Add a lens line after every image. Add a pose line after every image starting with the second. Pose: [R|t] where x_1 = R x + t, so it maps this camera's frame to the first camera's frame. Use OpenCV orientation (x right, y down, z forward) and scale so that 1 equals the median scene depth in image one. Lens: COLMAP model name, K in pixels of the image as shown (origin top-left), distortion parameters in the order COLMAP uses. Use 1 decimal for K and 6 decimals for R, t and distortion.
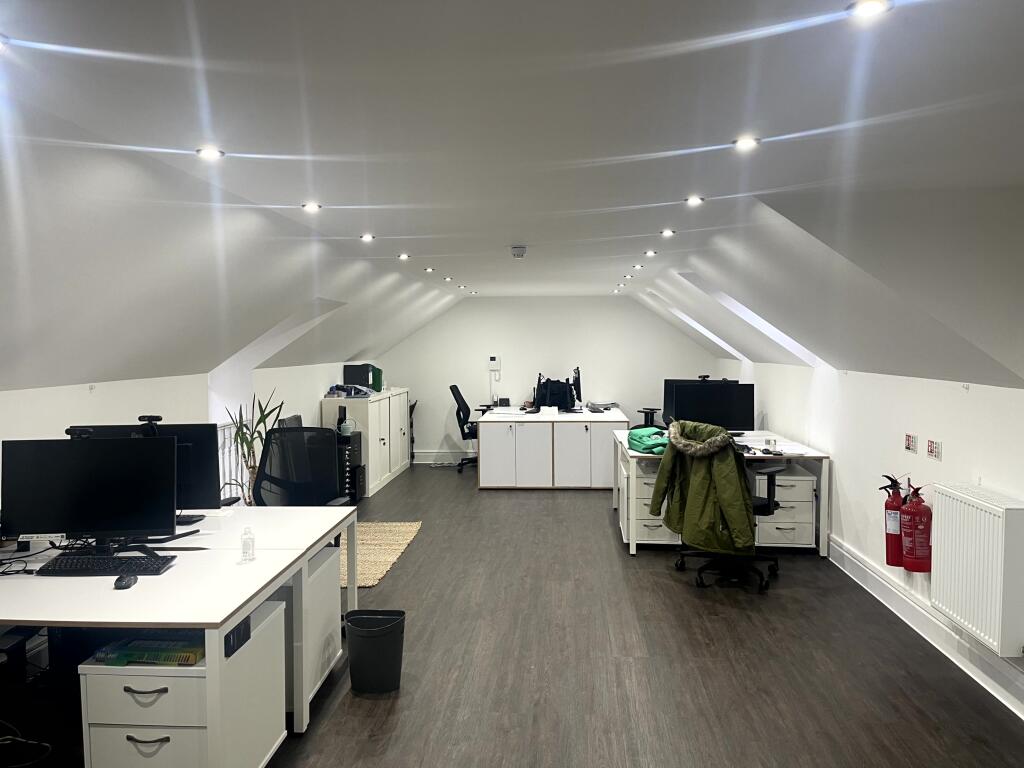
lens RADIAL K [[747.6, 0, 517.0], [0, 747.6, 379.7], [0, 0, 1]] dist [0.052617, -0.015520]
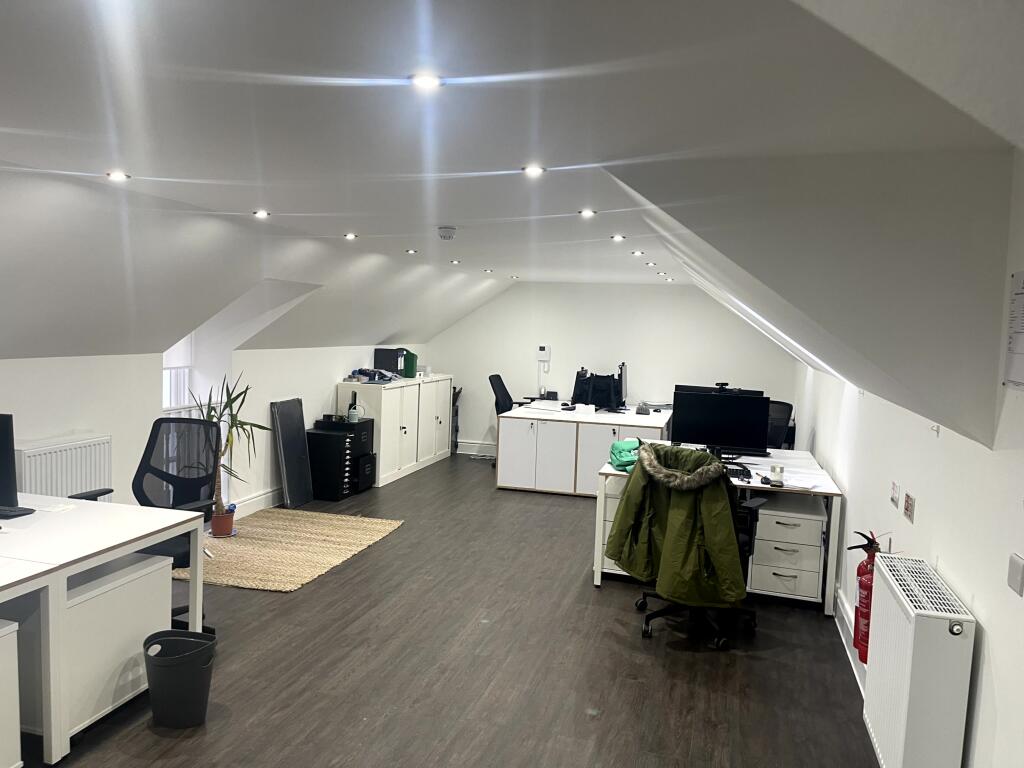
lens RADIAL K [[747.6, 0, 511.2], [0, 747.6, 384.5], [0, 0, 1]] dist [0.052617, -0.015520]
pose [[0.976202, 0.058254, -0.208891, 0.168809], [-0.051981, 0.998020, 0.035402, -0.018856], [0.210540, -0.023702, 0.977298, 0.100201]]
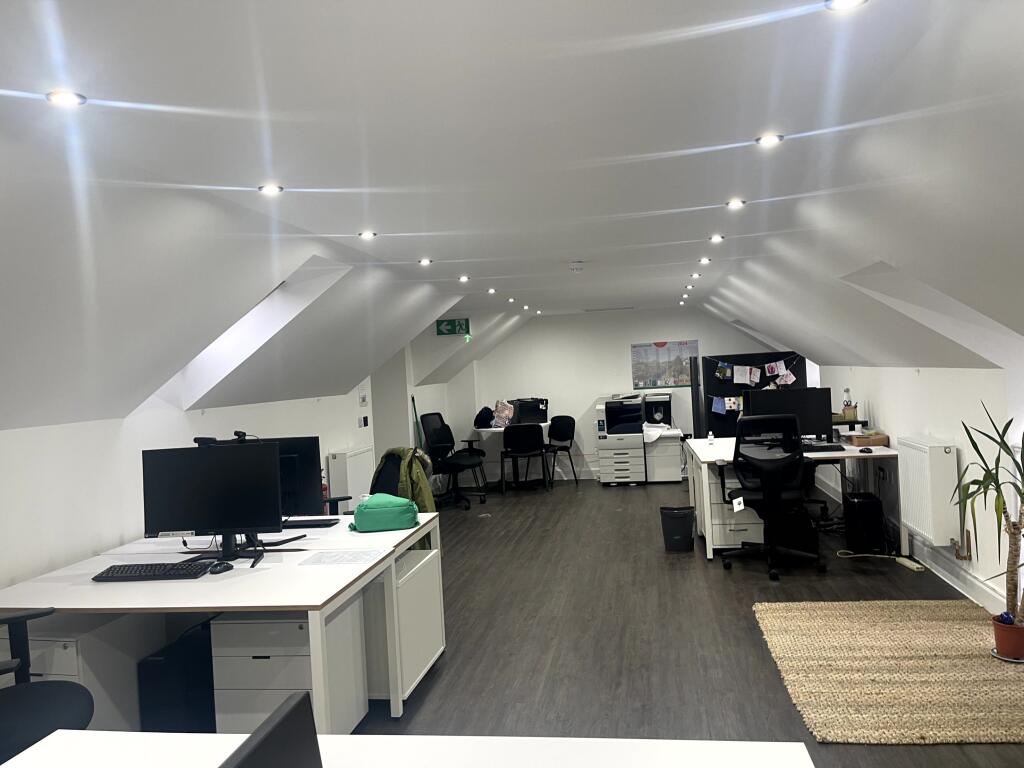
lens RADIAL K [[747.6, 0, 510.5], [0, 747.6, 387.7], [0, 0, 1]] dist [0.052617, -0.015520]
pose [[-0.992055, 0.055408, 0.112949, -0.007939], [0.063979, 0.995224, 0.073725, -0.054248], [-0.108324, 0.080365, -0.990862, 1.277128]]
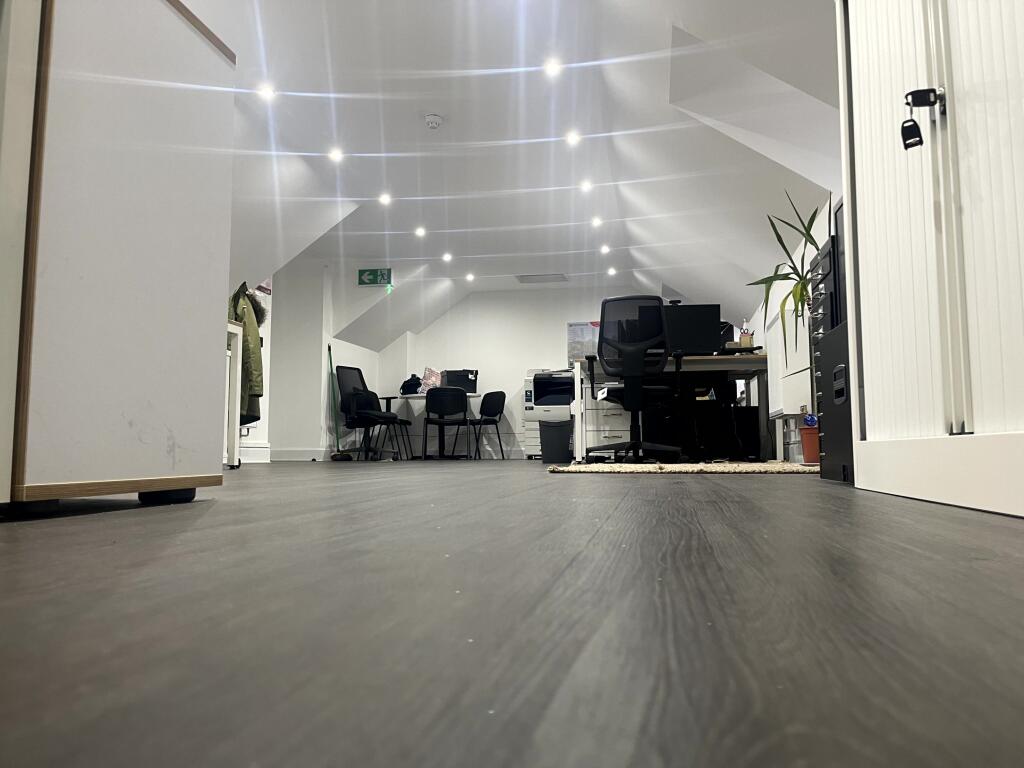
lens RADIAL K [[747.6, 0, 513.3], [0, 747.6, 382.6], [0, 0, 1]] dist [0.052617, -0.015520]
pose [[-0.992454, 0.016470, 0.121507, -0.139558], [0.011519, 0.999079, -0.041341, 0.142111], [-0.122076, -0.039629, -0.991729, 1.234901]]
